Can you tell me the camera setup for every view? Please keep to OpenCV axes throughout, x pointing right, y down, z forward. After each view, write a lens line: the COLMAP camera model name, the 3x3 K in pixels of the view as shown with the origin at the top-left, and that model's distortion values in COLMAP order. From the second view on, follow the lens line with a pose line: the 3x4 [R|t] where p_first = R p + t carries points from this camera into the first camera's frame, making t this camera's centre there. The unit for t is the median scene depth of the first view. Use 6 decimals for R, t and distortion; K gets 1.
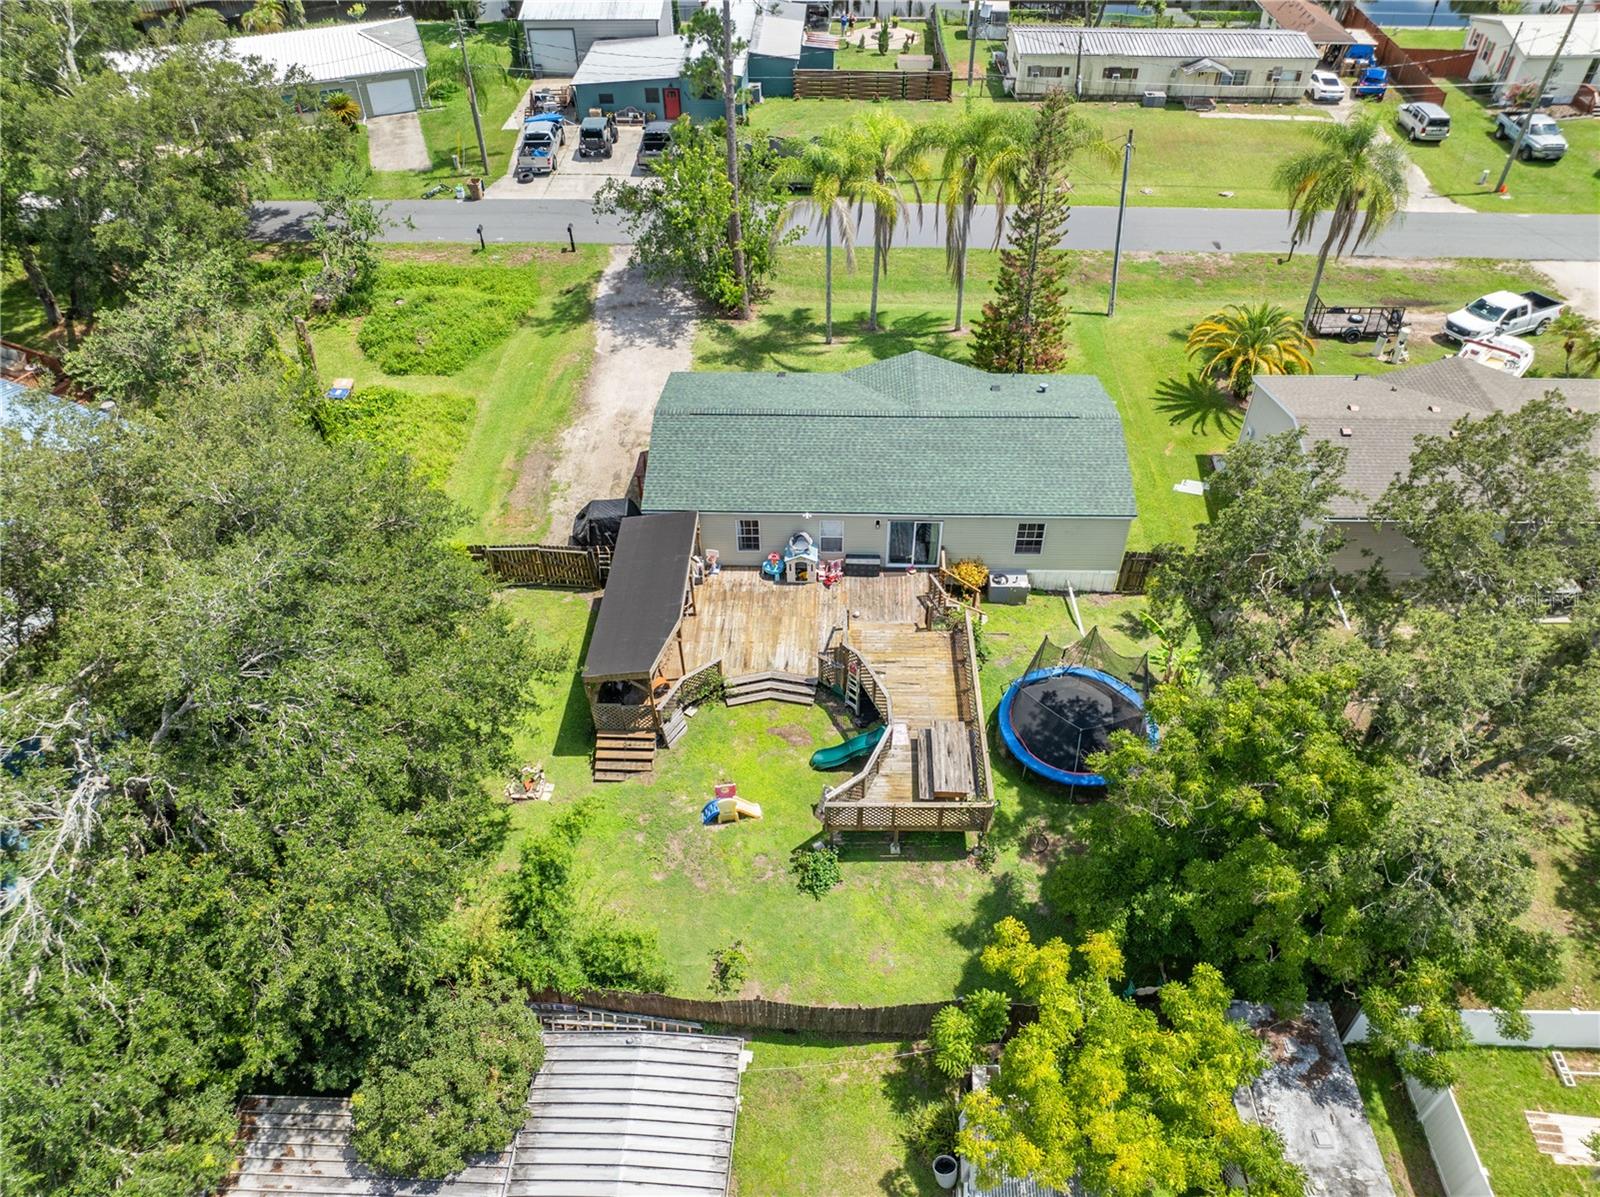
lens RADIAL K [[1124.5, 0, 808.1], [0, 1124.5, 595.0], [0, 0, 1]] dist [-0.040160, 0.012822]
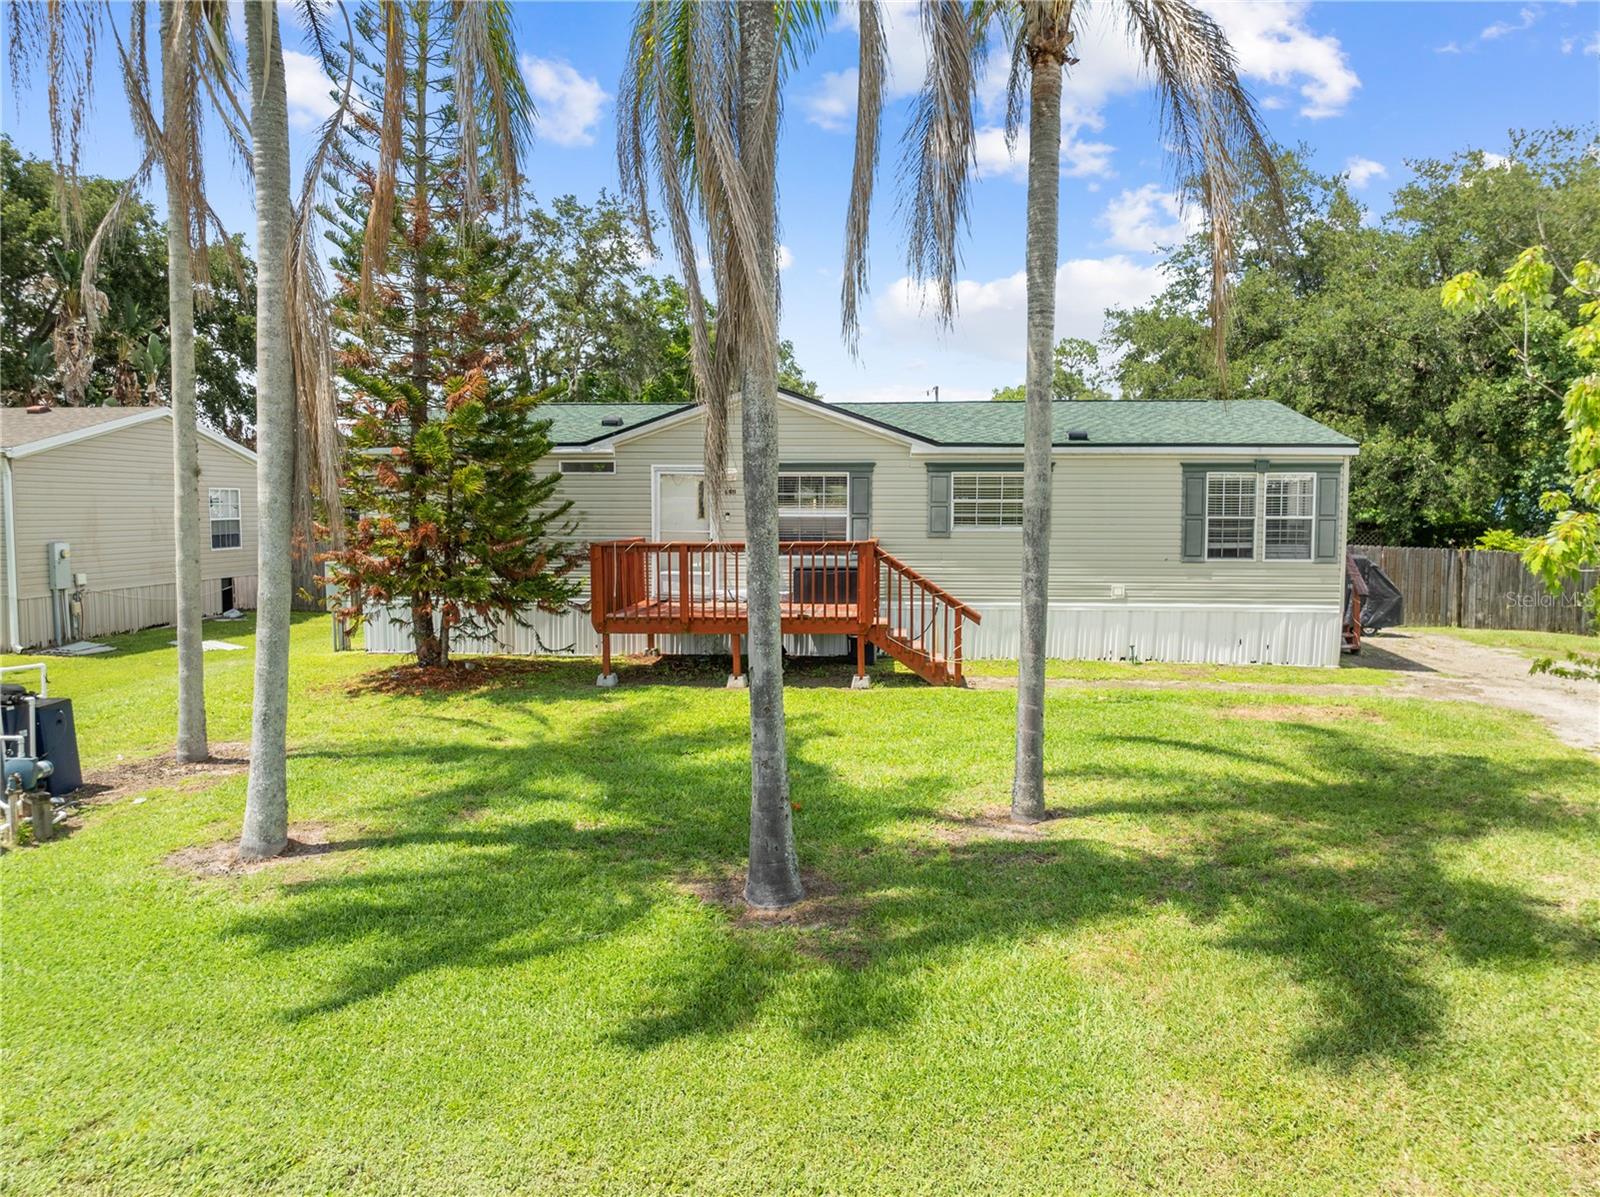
lens RADIAL K [[1124.5, 0, 806.1], [0, 1124.5, 590.2], [0, 0, 1]] dist [-0.040160, 0.012822]
pose [[-0.998802, -0.003851, 0.048773, 0.066668], [0.033024, 0.682461, 0.730176, -0.530669], [-0.036098, 0.730912, -0.681516, 1.509469]]
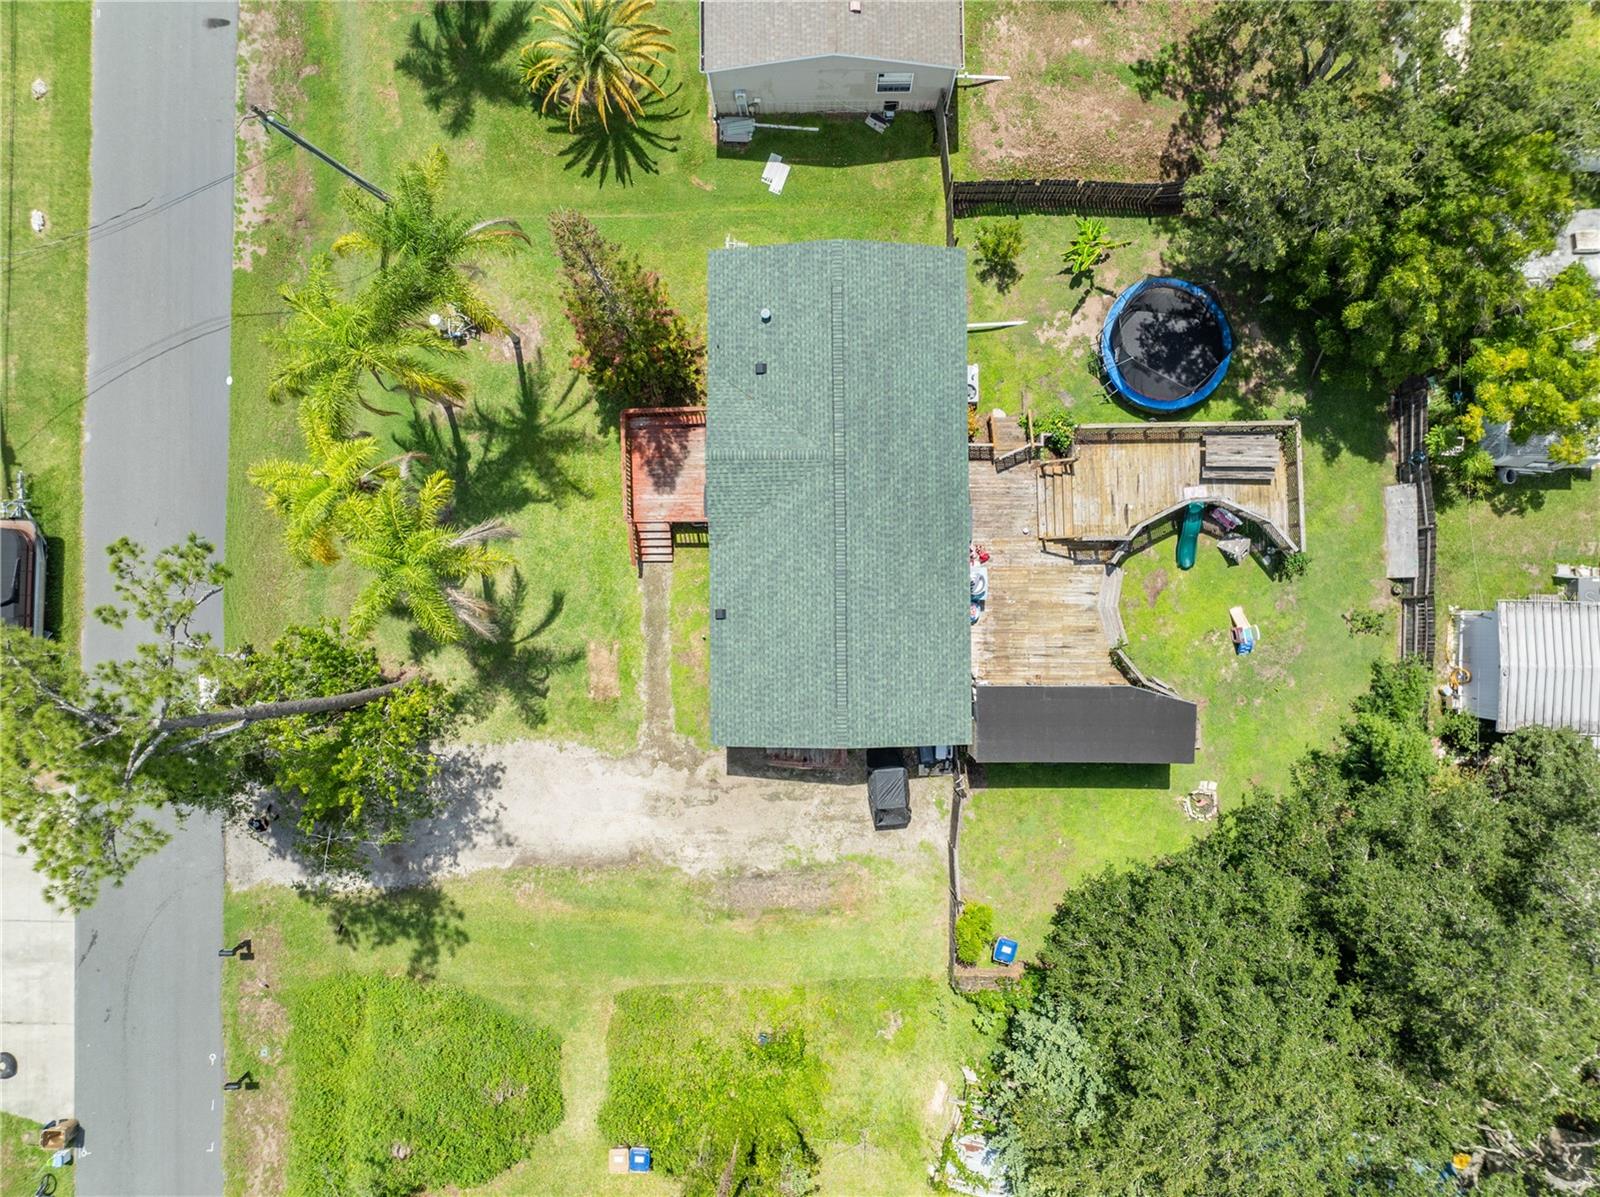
lens RADIAL K [[1124.5, 0, 807.4], [0, 1124.5, 587.9], [0, 0, 1]] dist [-0.040160, 0.012822]
pose [[-0.033861, -0.998995, 0.029370, -0.034782], [0.685773, -0.001847, 0.727813, -0.876043], [-0.727028, 0.044785, 0.685146, 0.413651]]
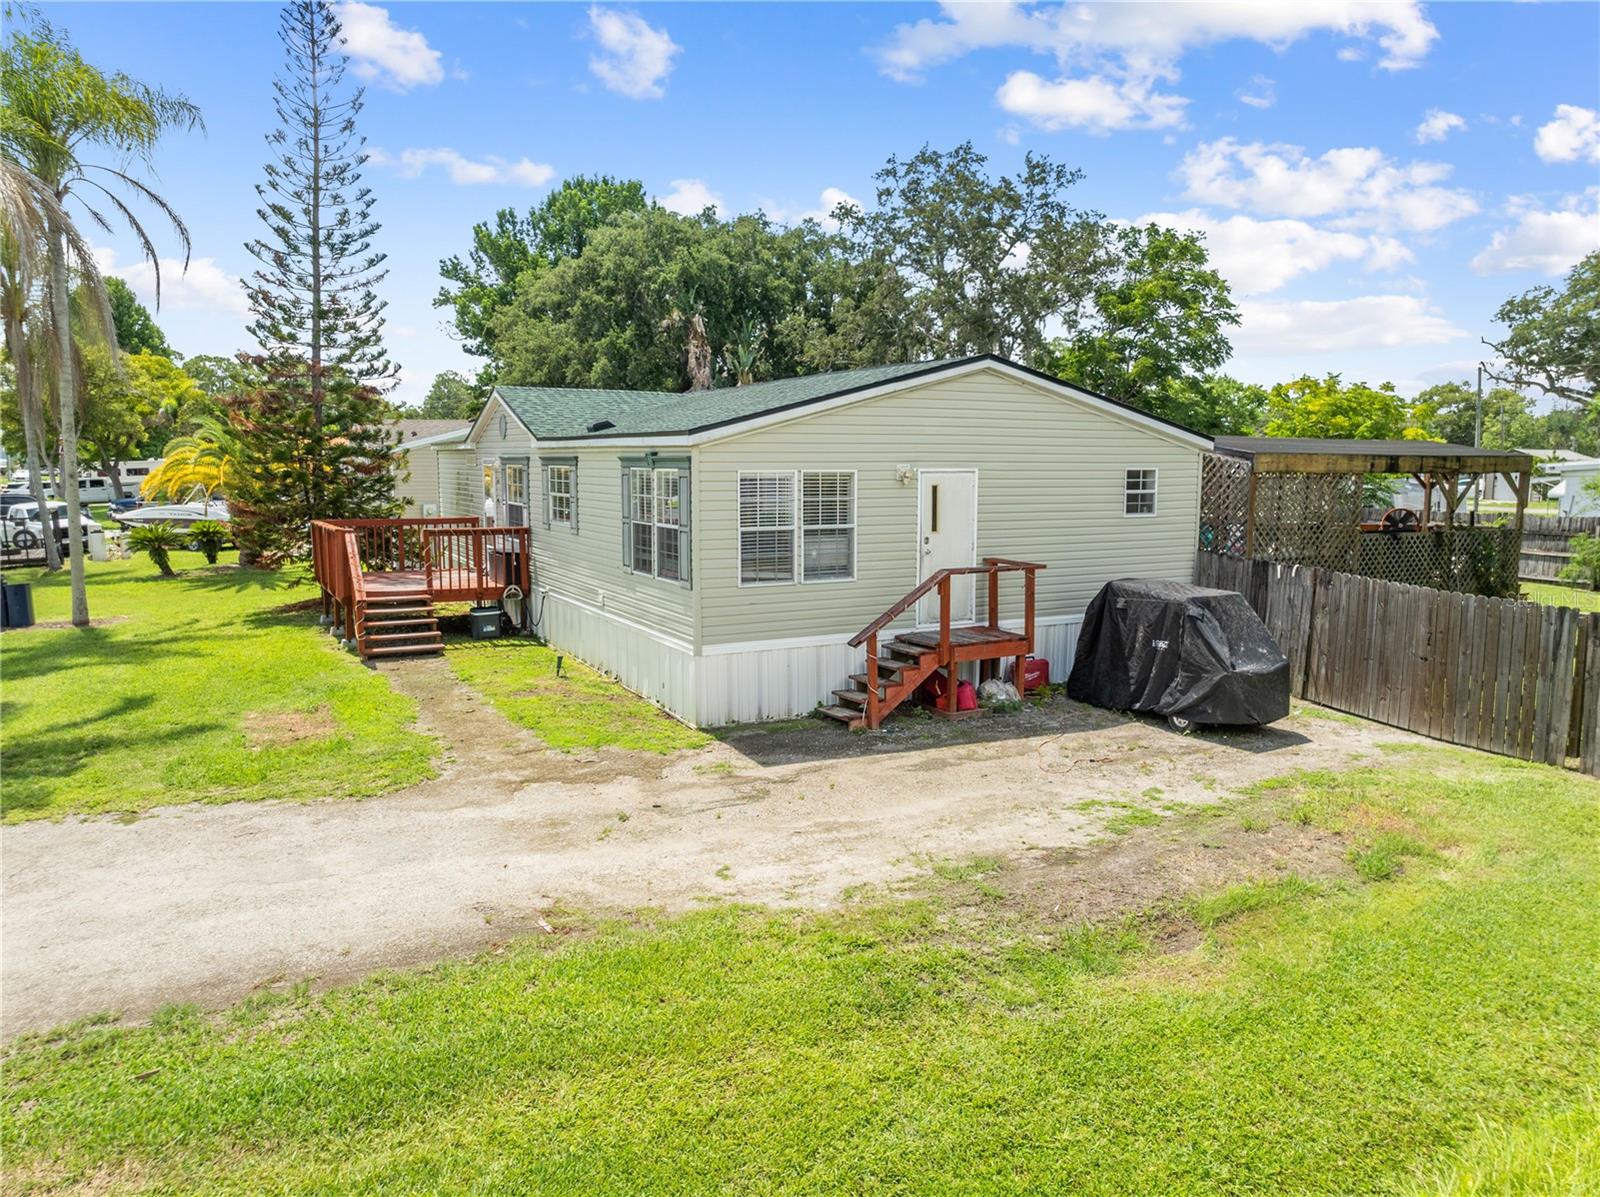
lens RADIAL K [[1124.5, 0, 807.0], [0, 1124.5, 599.8], [0, 0, 1]] dist [-0.040160, 0.012822]
pose [[-0.499958, -0.107702, 0.859327, -0.454393], [0.587671, 0.686648, 0.427968, -0.317075], [-0.636148, 0.718968, -0.280002, 1.252334]]
